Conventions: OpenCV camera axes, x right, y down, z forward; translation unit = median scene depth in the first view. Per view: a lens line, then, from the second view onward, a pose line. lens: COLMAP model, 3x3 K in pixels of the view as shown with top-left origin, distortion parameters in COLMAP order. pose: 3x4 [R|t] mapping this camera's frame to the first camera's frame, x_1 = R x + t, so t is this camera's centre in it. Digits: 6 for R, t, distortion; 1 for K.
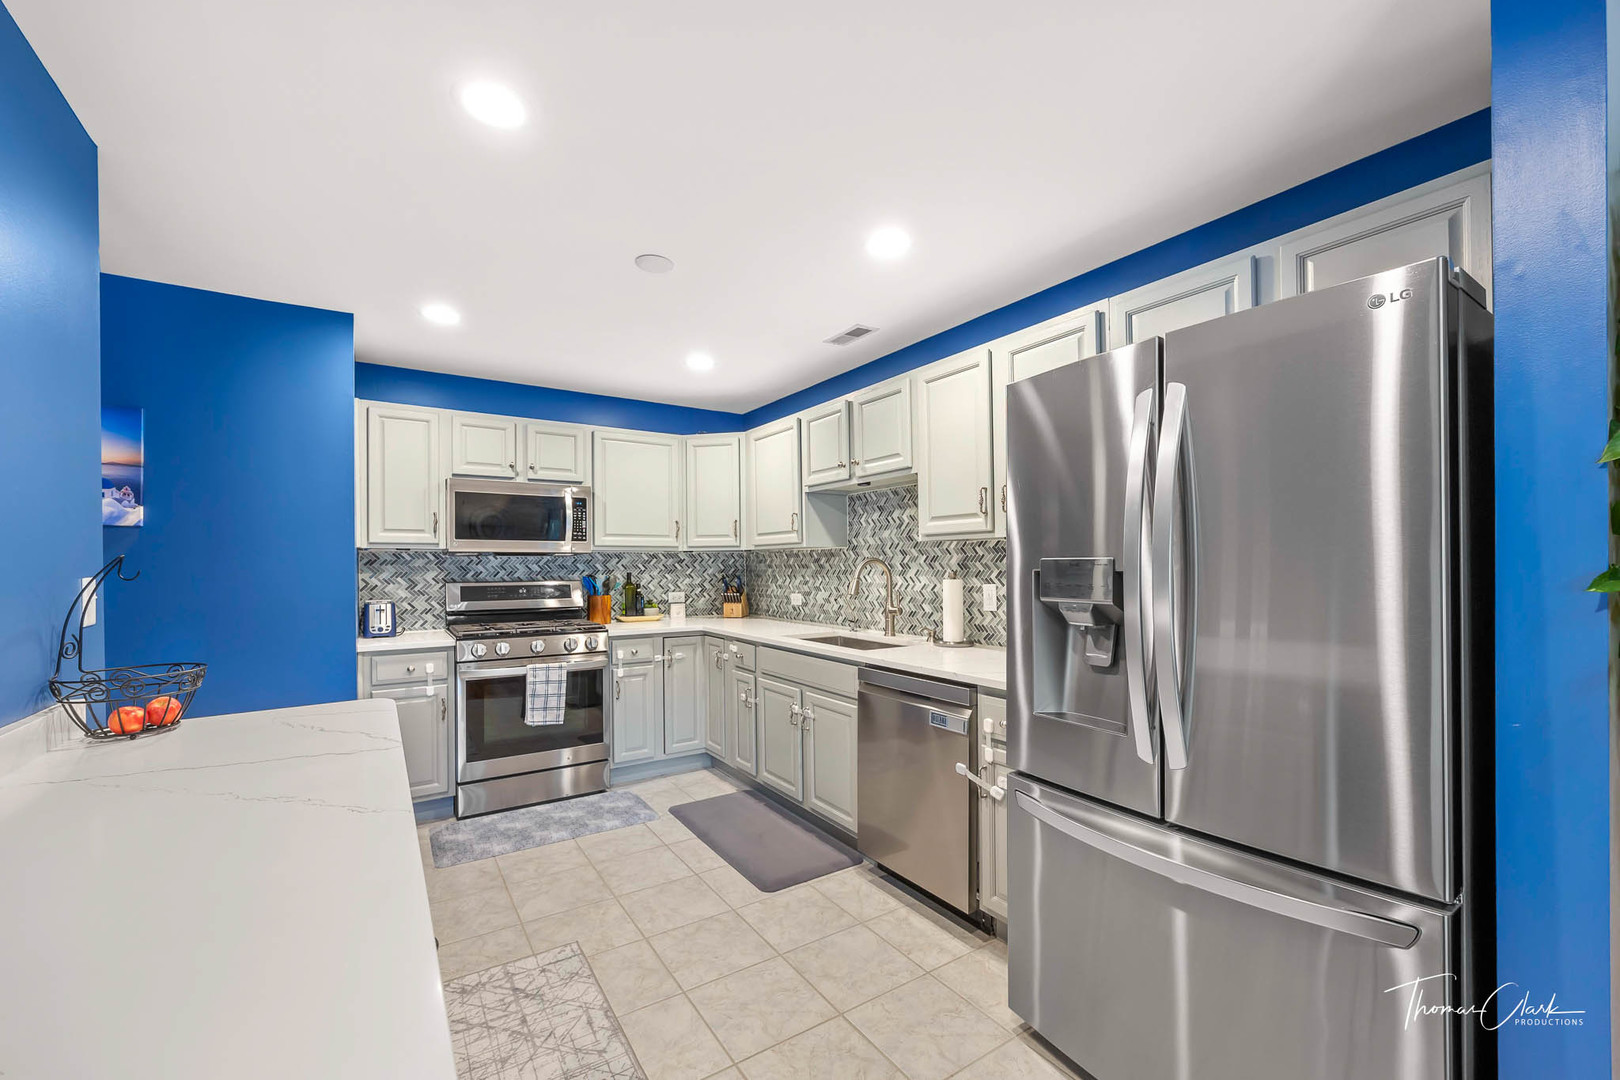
lens RADIAL K [[653.2, 0, 805.4], [0, 653.2, 563.0], [0, 0, 1]] dist [-0.001624, 0.000024]
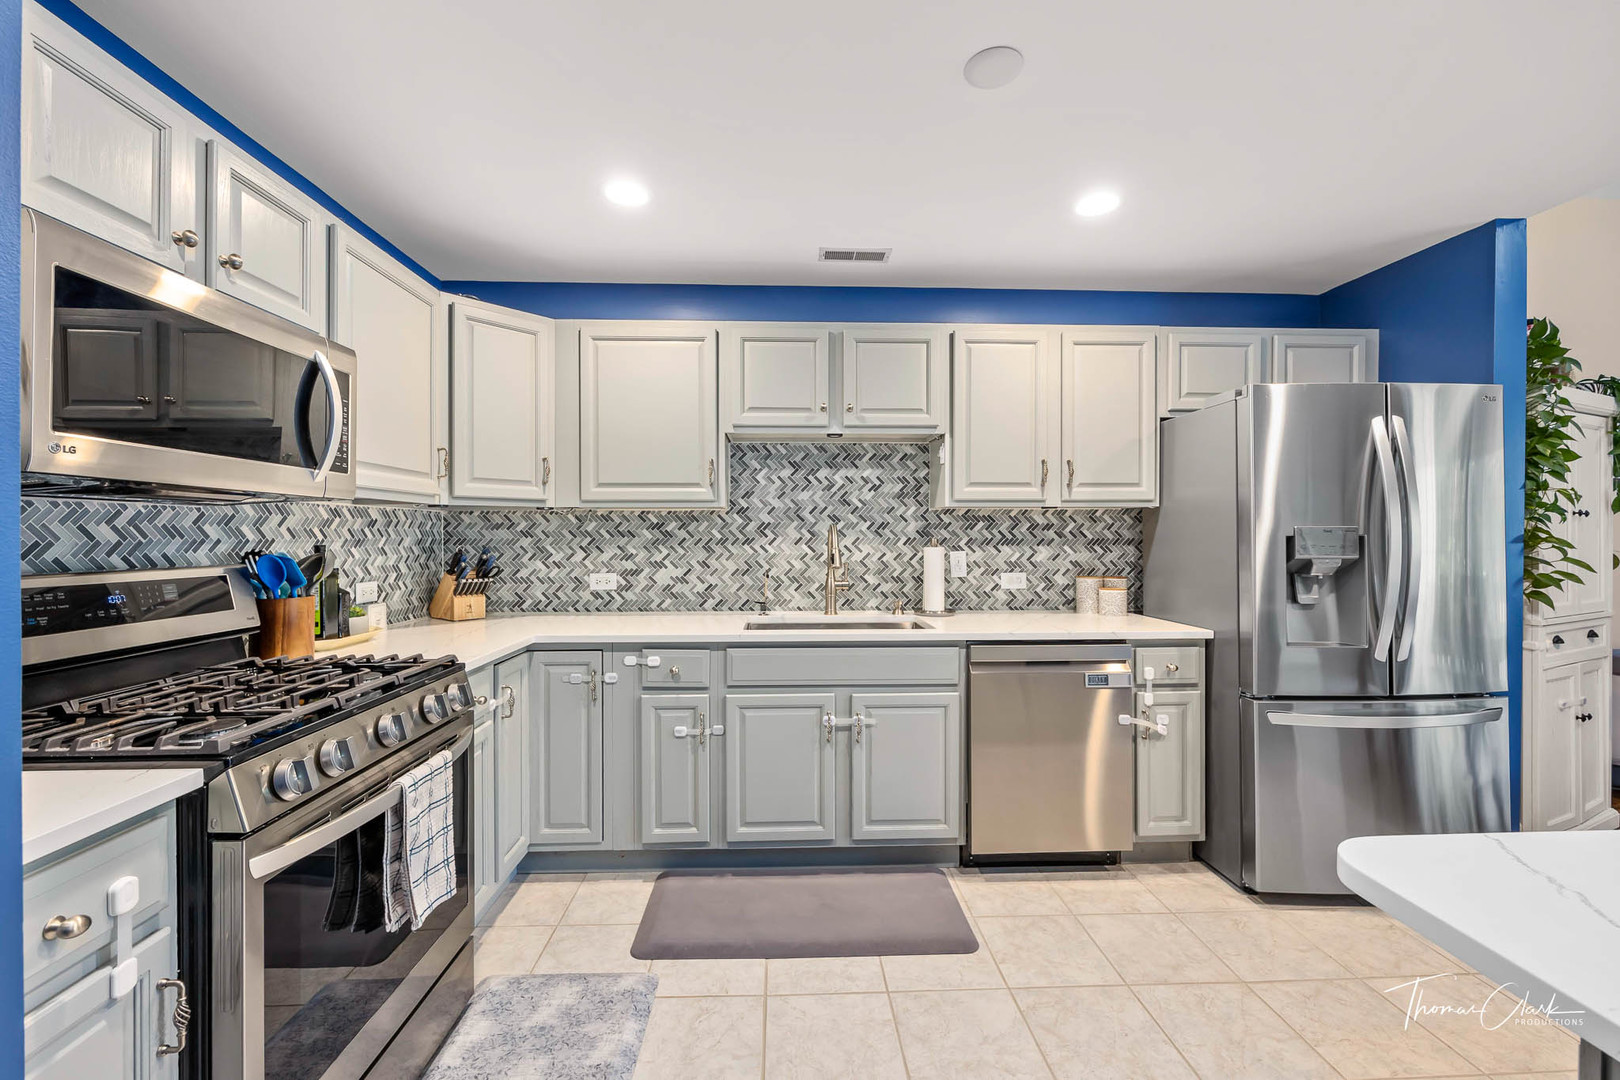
lens RADIAL K [[653.2, 0, 801.1], [0, 653.2, 534.8], [0, 0, 1]] dist [-0.001624, 0.000024]
pose [[0.515548, 0.004896, 0.856847, -0.607275], [-0.003917, 0.999987, -0.003357, 0.009098], [-0.856852, -0.001626, 0.515560, 0.566360]]
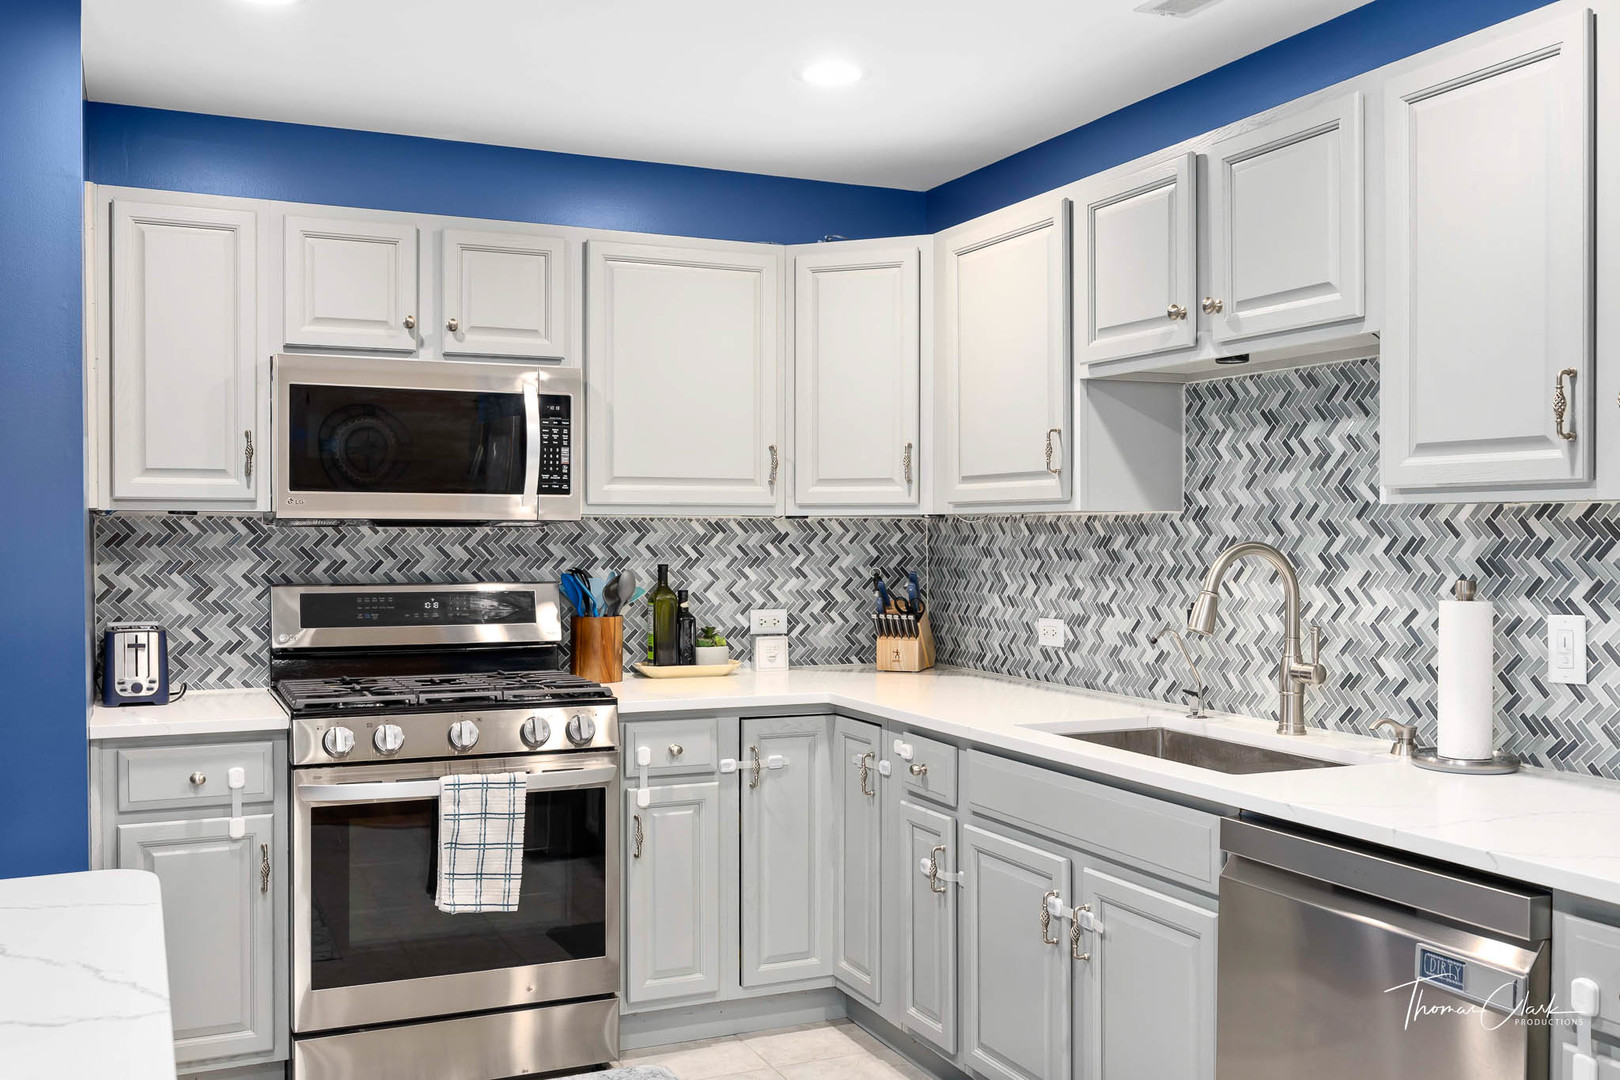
lens RADIAL K [[1485.5, 0, 811.4], [0, 1485.5, 550.1], [0, 0, 1]] dist [-0.001087, 0.000000]
pose [[0.987622, 0.009904, -0.156541, -0.020930], [-0.007394, 0.999835, 0.016606, -0.014855], [0.156679, -0.015243, 0.987532, 0.045094]]
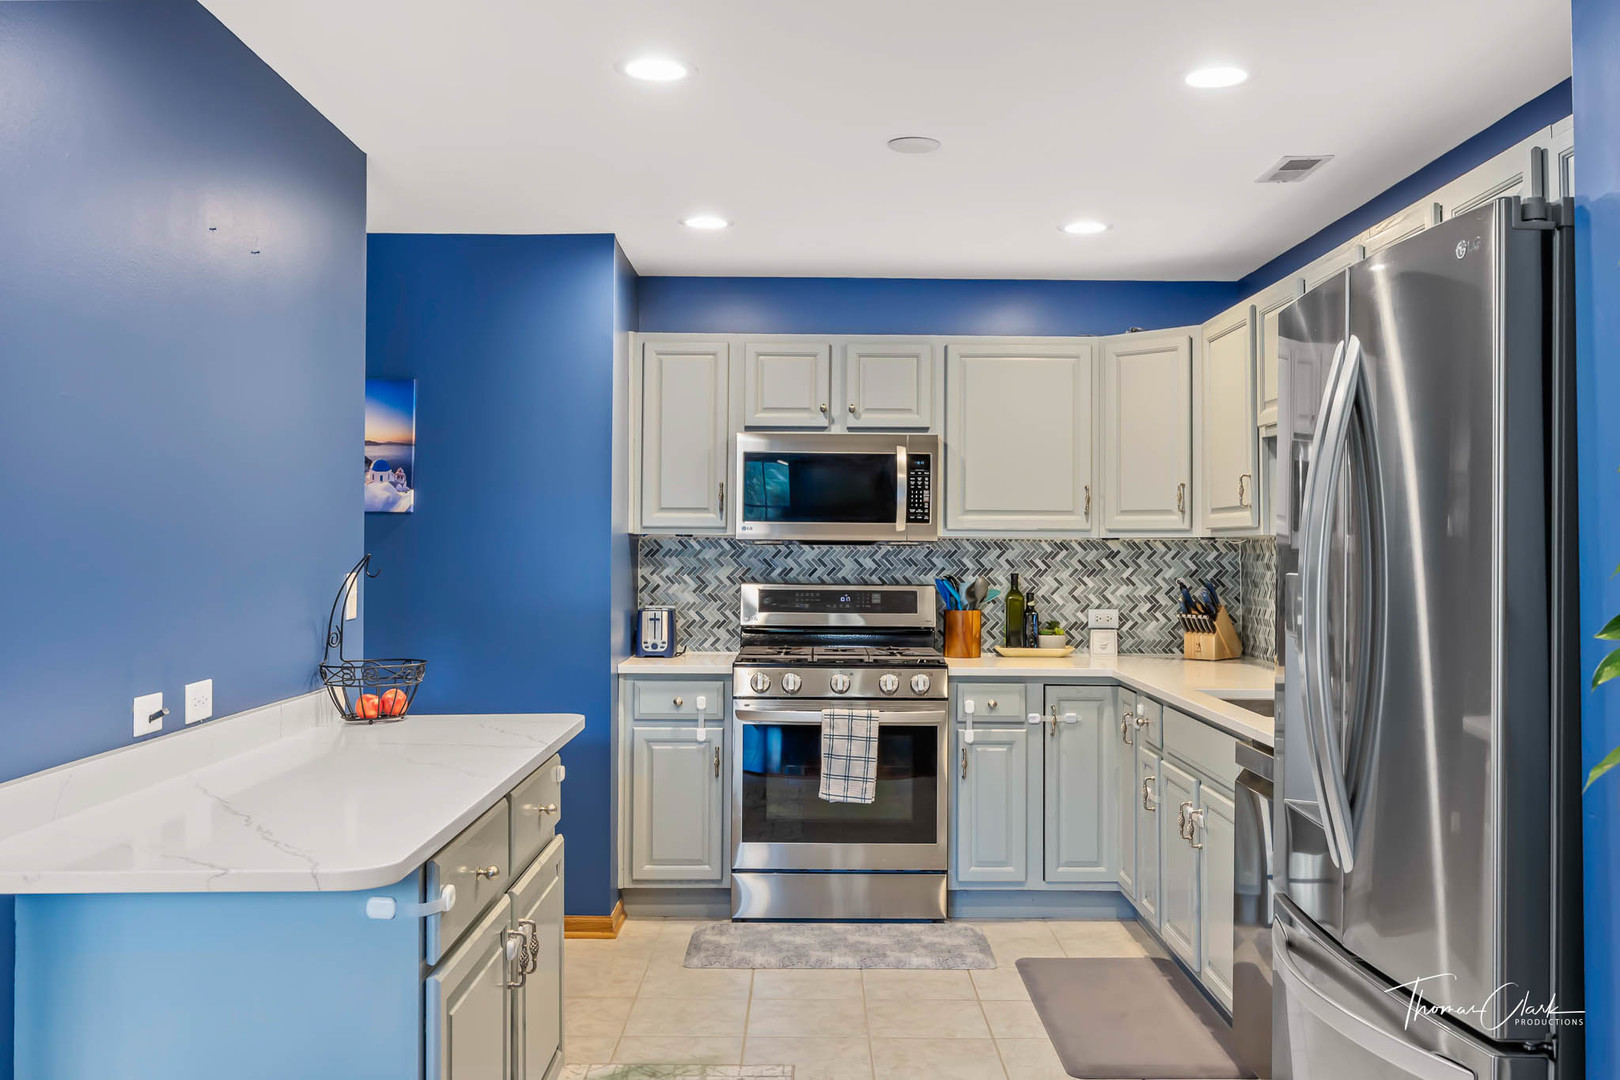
lens RADIAL K [[1485.5, 0, 829.0], [0, 1485.5, 501.7], [0, 0, 1]] dist [-0.001087, 0.000000]
pose [[0.842475, -0.004973, -0.538713, 0.385758], [-0.010044, 0.999639, -0.024935, -0.018614], [0.538642, 0.026418, 0.842120, -0.277948]]
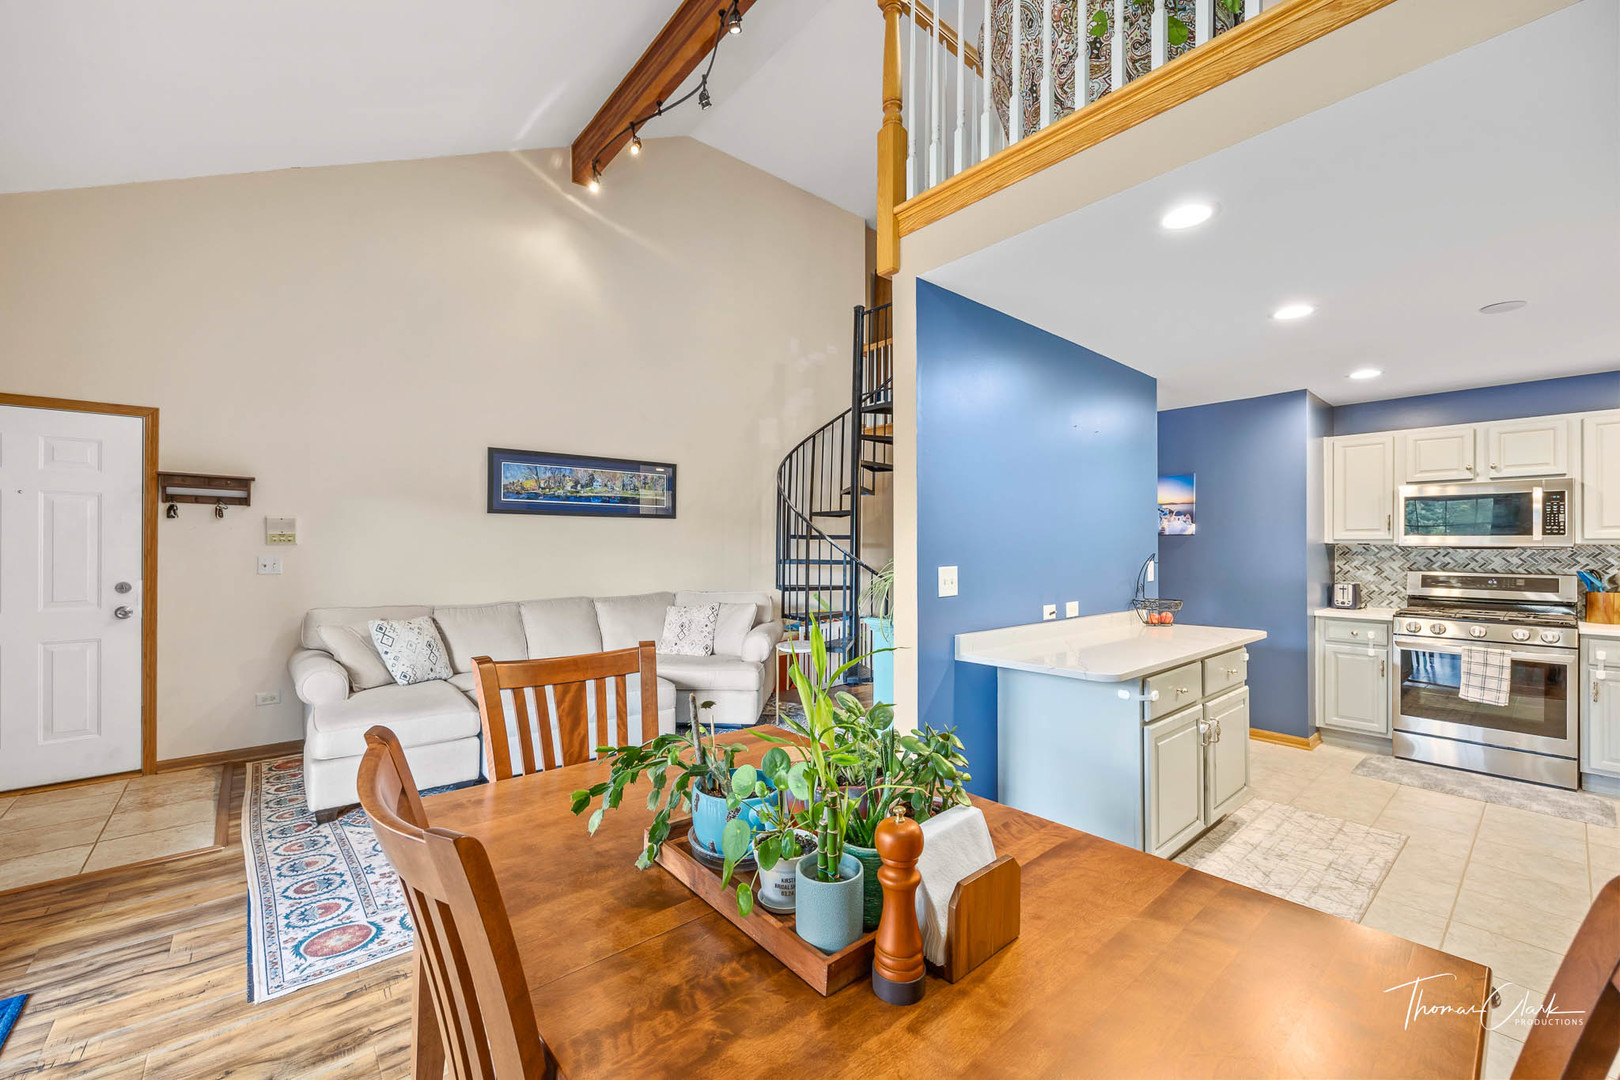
lens RADIAL K [[653.2, 0, 815.8], [0, 653.2, 541.3], [0, 0, 1]] dist [-0.001624, 0.000024]
pose [[0.130895, -0.002393, -0.991393, 0.529508], [-0.003602, 0.999989, -0.002890, -0.018297], [0.991390, 0.003949, 0.130885, -0.257401]]
